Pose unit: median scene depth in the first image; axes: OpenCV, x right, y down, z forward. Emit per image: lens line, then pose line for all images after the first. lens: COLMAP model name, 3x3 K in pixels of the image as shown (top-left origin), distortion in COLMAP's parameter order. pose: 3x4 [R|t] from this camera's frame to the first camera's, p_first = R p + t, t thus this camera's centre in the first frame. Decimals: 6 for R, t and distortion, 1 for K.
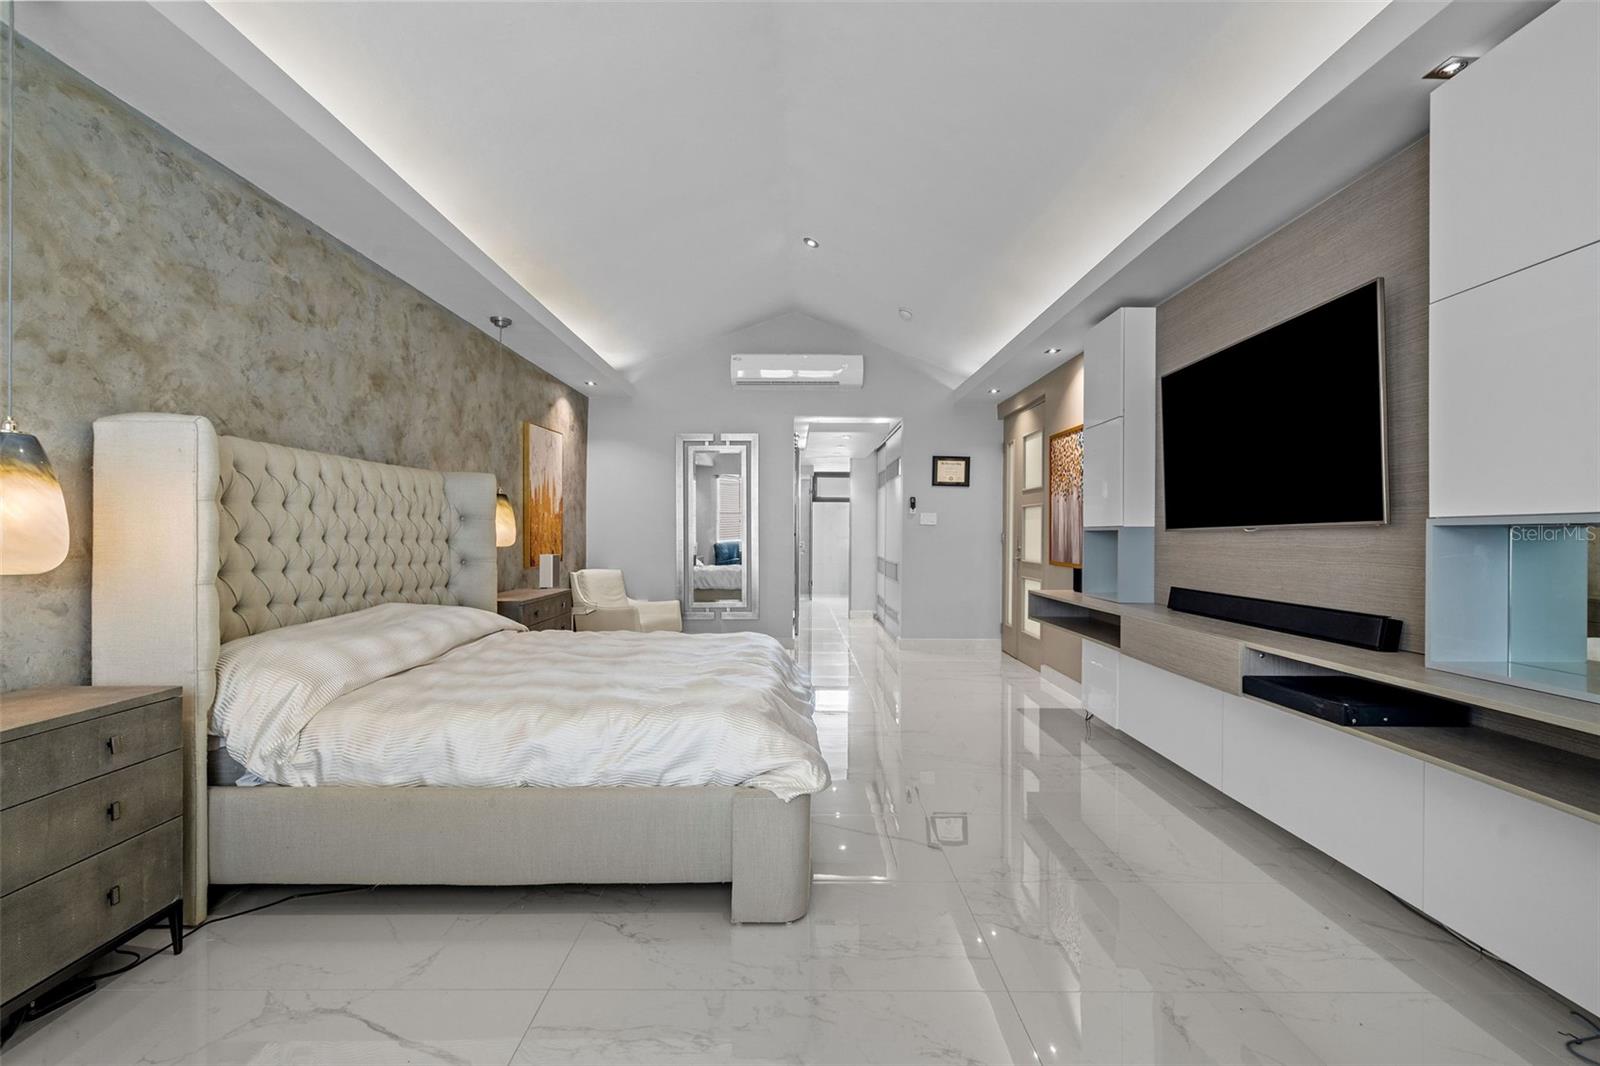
lens RADIAL K [[724.5, 0, 800.0], [0, 724.5, 533.0], [0, 0, 1]] dist [-0.005157, 0.000287]
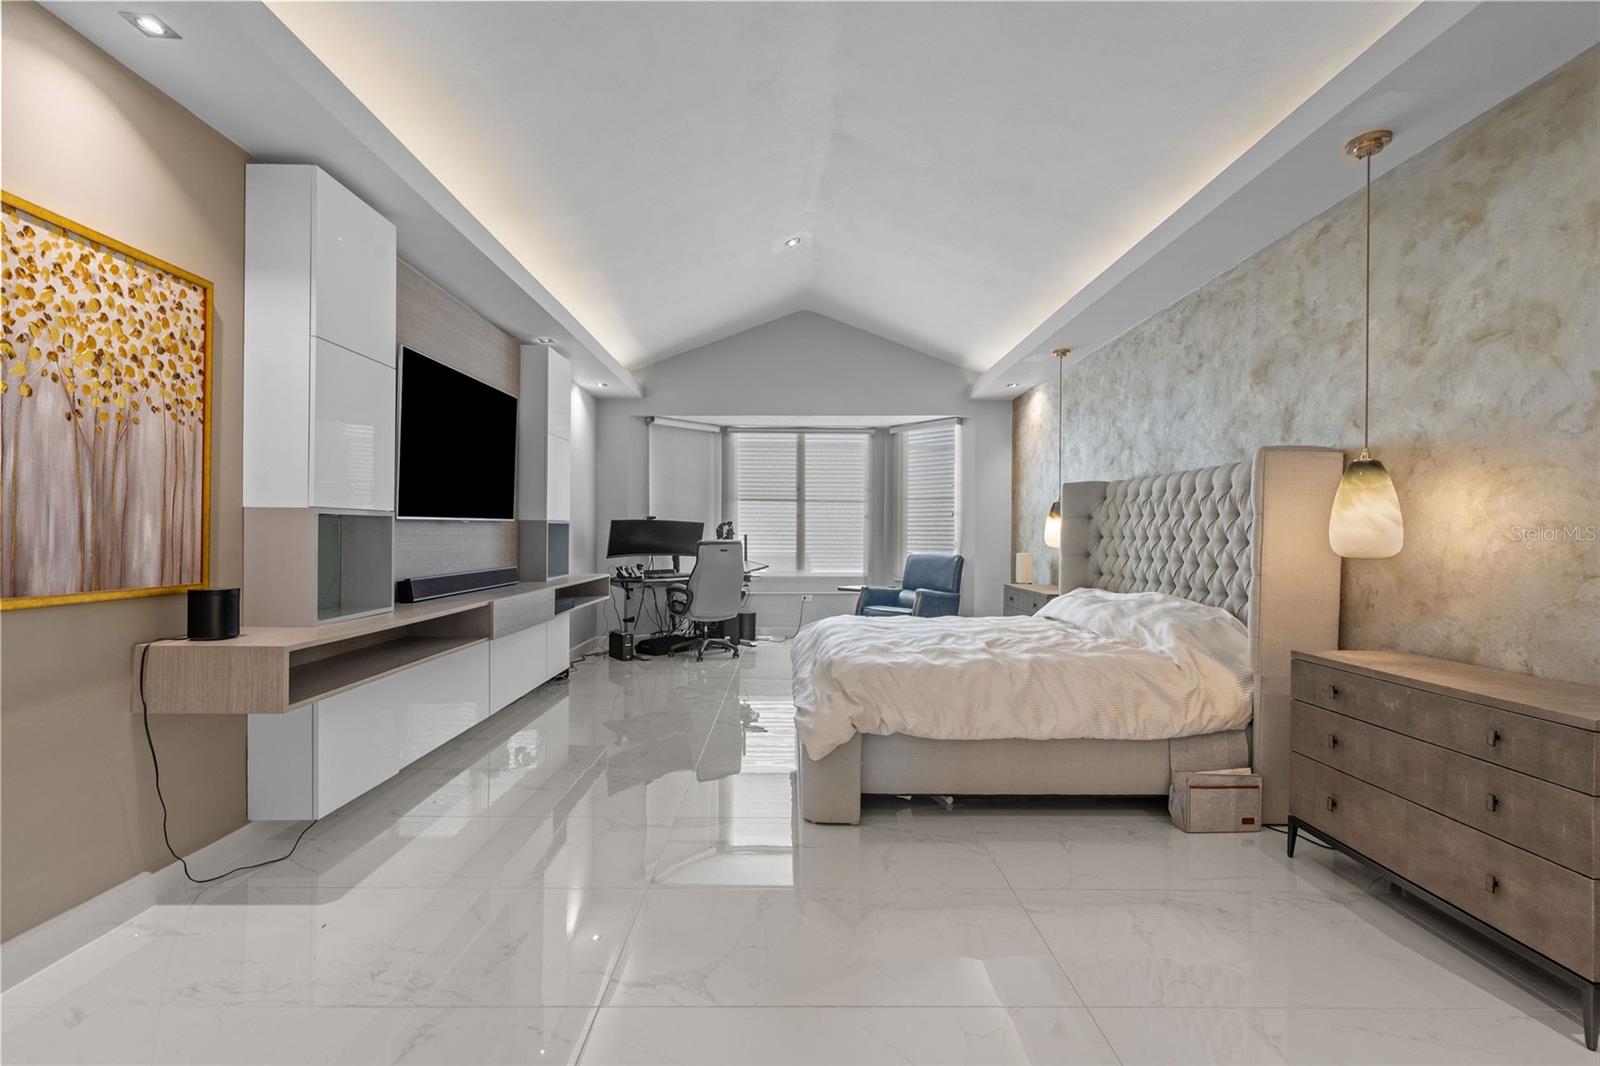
lens RADIAL K [[729.5, 0, 801.7], [0, 729.5, 537.5], [0, 0, 1]] dist [0.003682, 0.000512]
pose [[-0.999812, -0.014871, -0.012475, 0.025269], [-0.014894, 0.999887, 0.001795, 0.014177], [0.012447, 0.001981, -0.999921, 2.290403]]
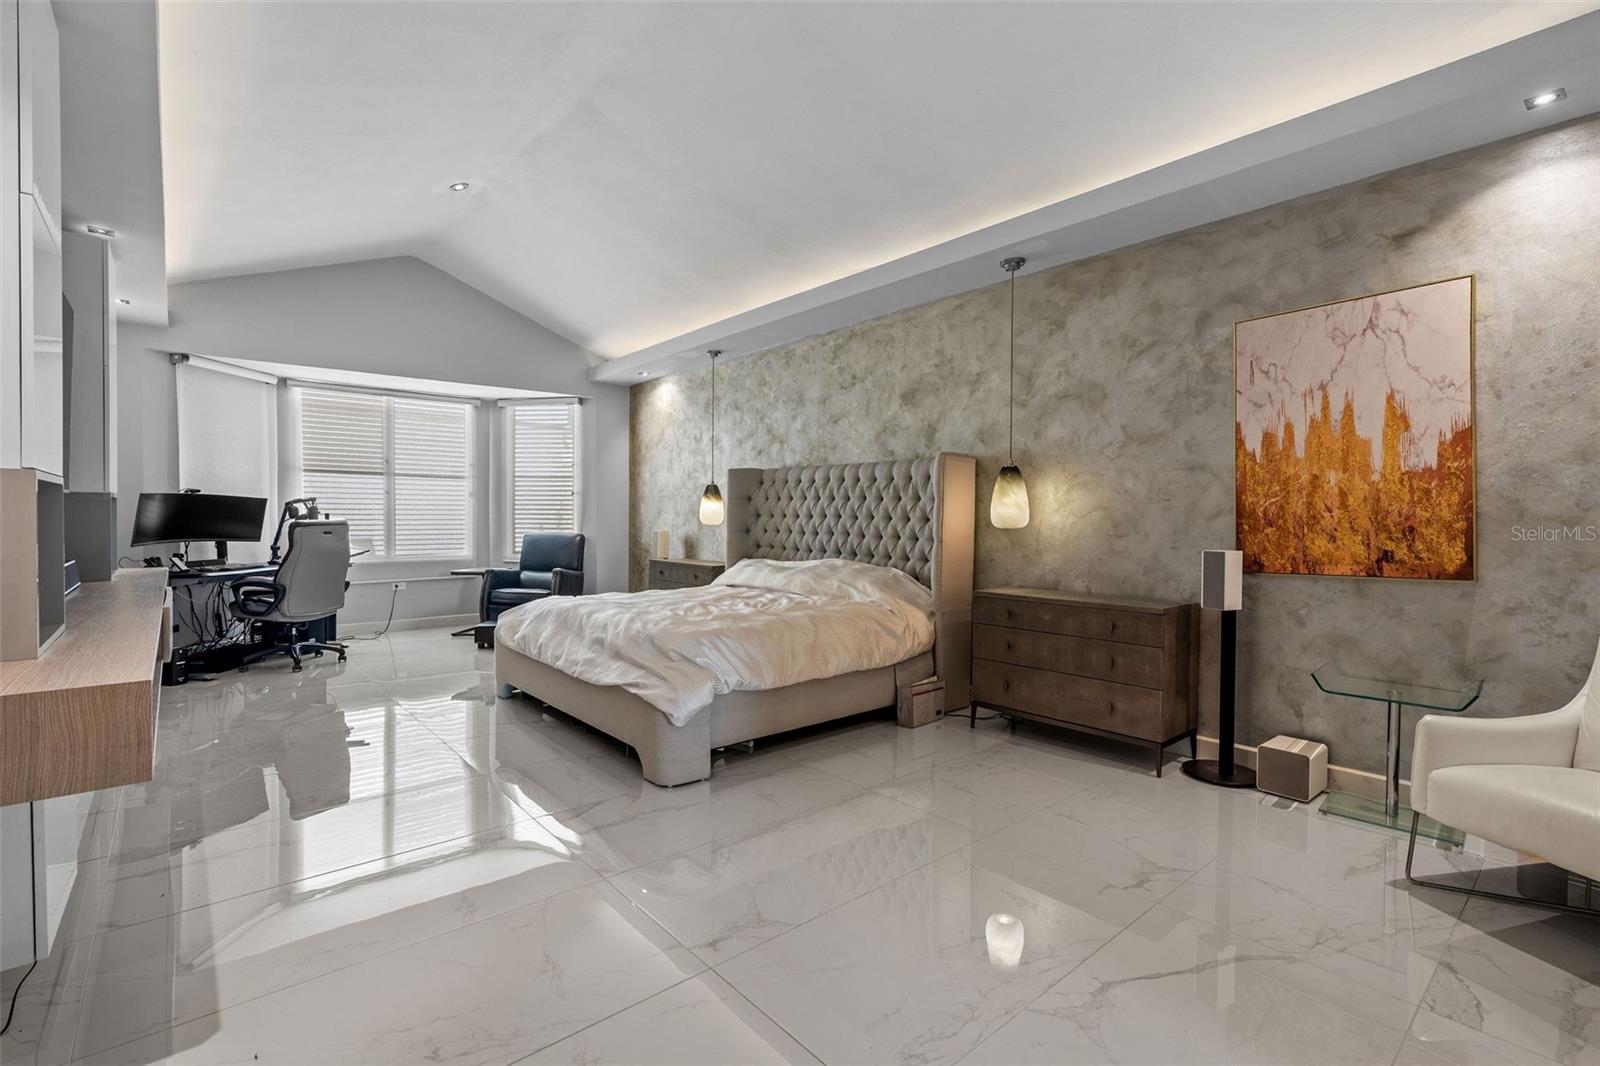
lens RADIAL K [[724.5, 0, 800.0], [0, 724.5, 533.0], [0, 0, 1]] dist [-0.005157, 0.000287]
pose [[-0.758555, 0.002561, -0.651604, 0.493428], [-0.010025, 0.999828, 0.015600, 0.020992], [0.651532, 0.018365, -0.758399, 2.204642]]
